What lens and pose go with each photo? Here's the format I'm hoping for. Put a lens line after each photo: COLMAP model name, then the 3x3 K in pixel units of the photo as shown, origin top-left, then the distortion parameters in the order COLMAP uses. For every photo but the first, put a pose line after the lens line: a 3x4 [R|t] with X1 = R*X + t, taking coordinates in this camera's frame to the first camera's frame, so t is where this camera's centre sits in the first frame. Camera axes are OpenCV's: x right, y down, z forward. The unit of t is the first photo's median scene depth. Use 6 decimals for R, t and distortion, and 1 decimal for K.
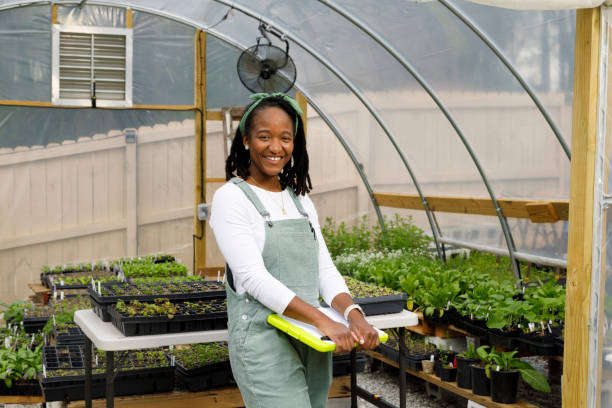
lens RADIAL K [[1081.5, 0, 292.0], [0, 1081.5, 199.3], [0, 0, 1]] dist [0.021289, 0.000000]
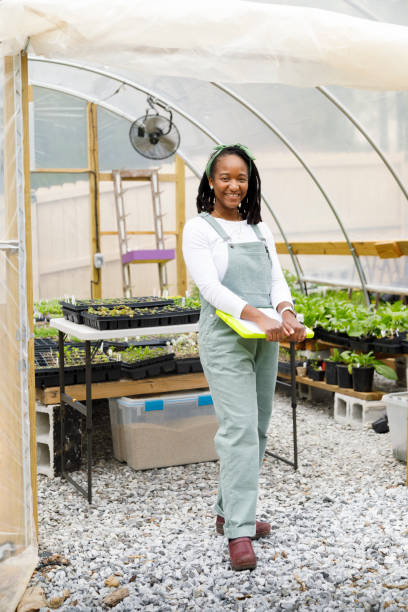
lens RADIAL K [[1081.5, 0, 193.4], [0, 1081.5, 325.6], [0, 0, 1]] dist [0.021289, 0.000000]
pose [[0.998144, -0.025361, 0.055366, -0.059368], [0.022287, 0.998213, 0.055443, 0.024518], [-0.056673, -0.054106, 0.996926, -0.213811]]
